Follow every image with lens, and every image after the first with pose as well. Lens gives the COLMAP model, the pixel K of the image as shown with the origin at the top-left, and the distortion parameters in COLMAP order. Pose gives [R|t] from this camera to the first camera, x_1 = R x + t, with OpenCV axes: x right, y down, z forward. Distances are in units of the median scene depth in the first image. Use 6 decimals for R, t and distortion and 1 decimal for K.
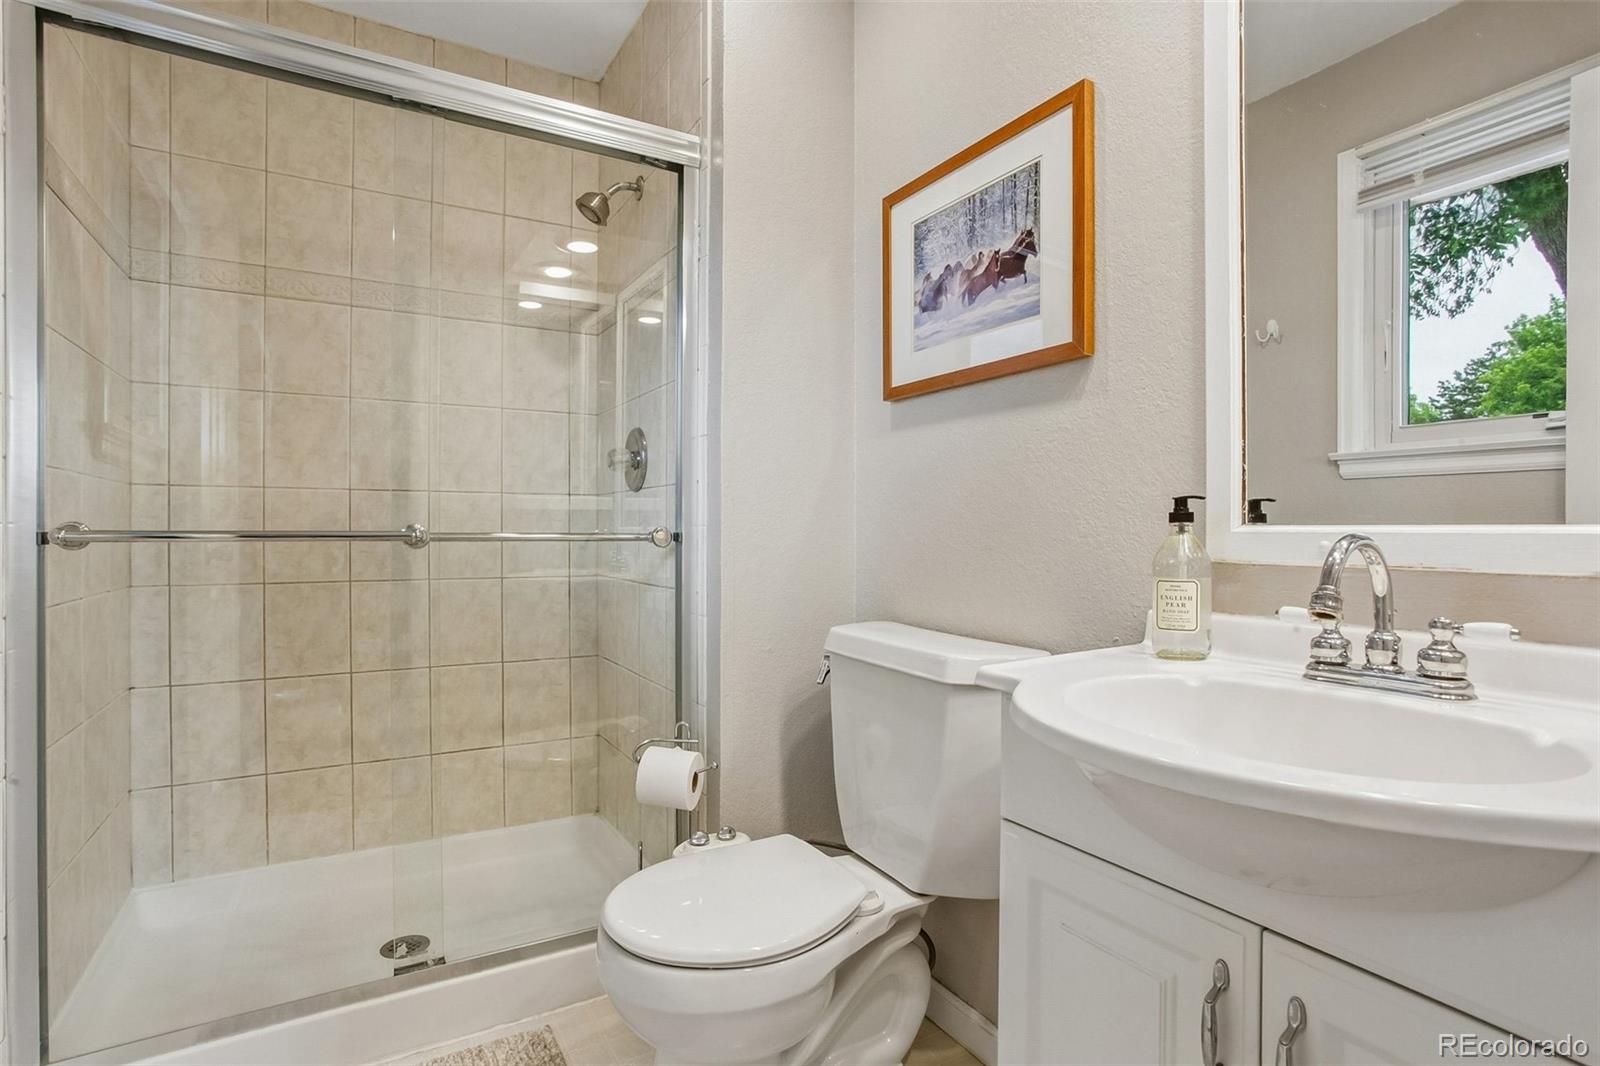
lens RADIAL K [[786.4, 0, 794.1], [0, 786.4, 533.0], [0, 0, 1]] dist [-0.042266, 0.003405]
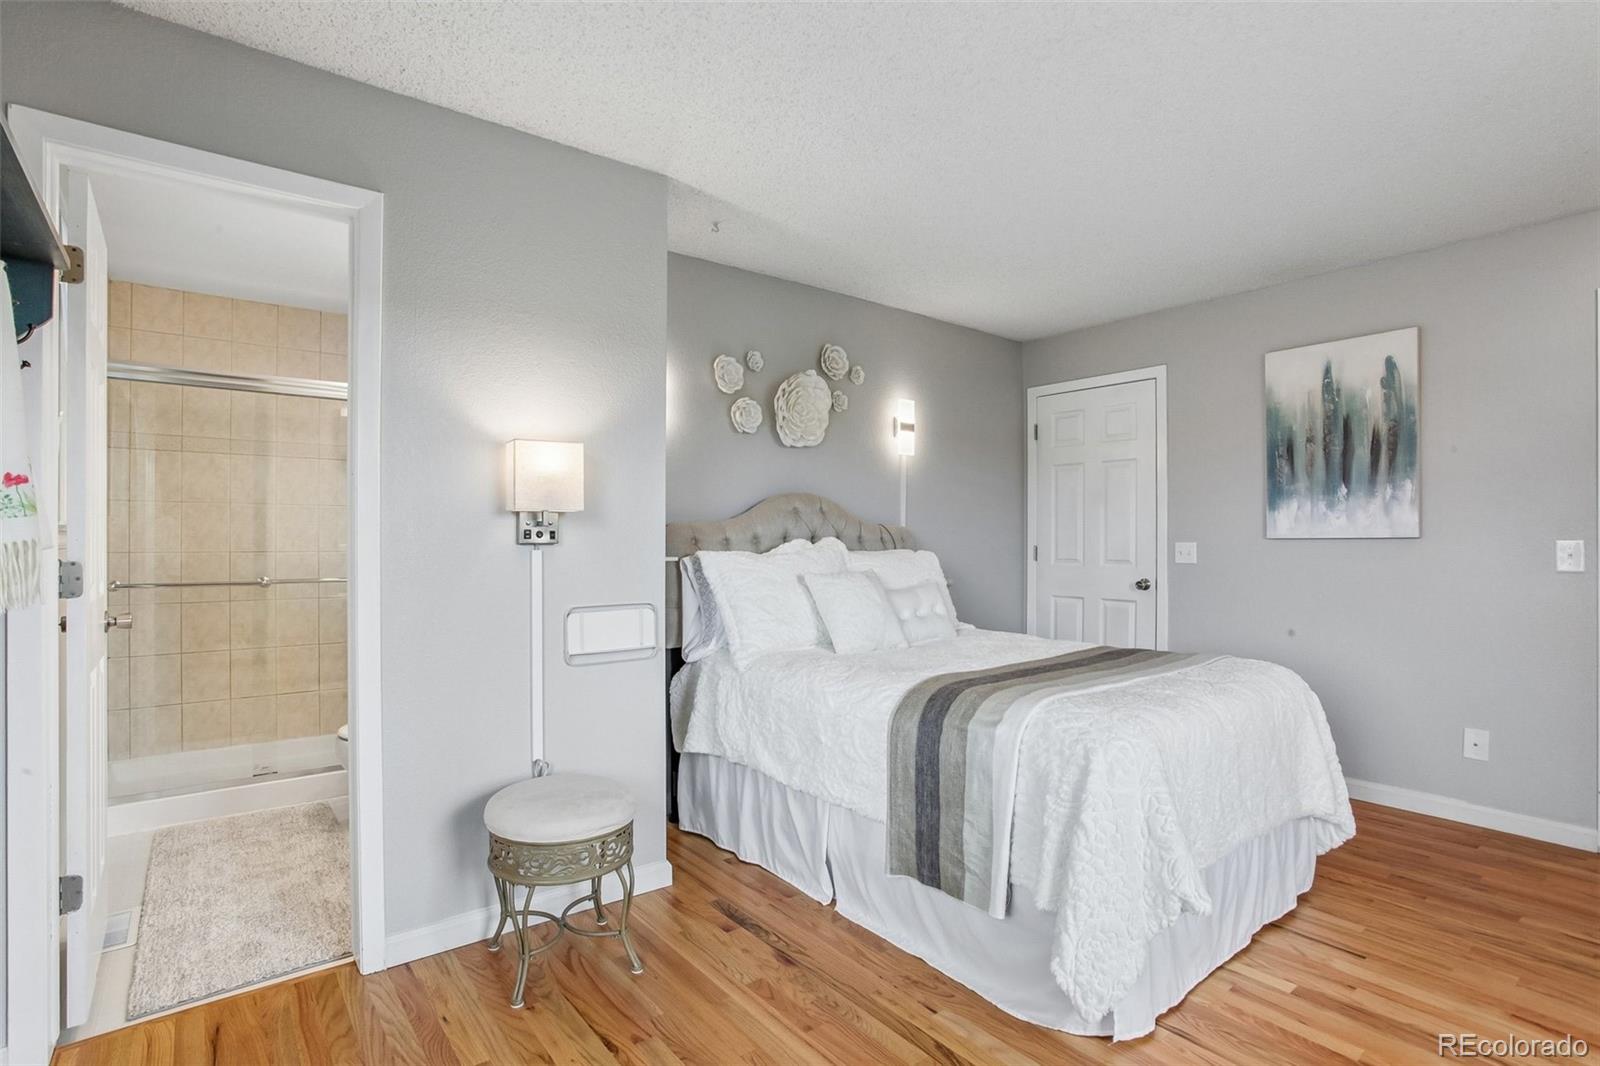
lens RADIAL K [[786.4, 0, 807.1], [0, 786.4, 536.6], [0, 0, 1]] dist [-0.042266, 0.003405]
pose [[0.989215, 0.004827, 0.146392, 0.548697], [-0.004731, 0.999988, -0.001000, -0.099997], [-0.146395, 0.000297, 0.989226, -1.066784]]
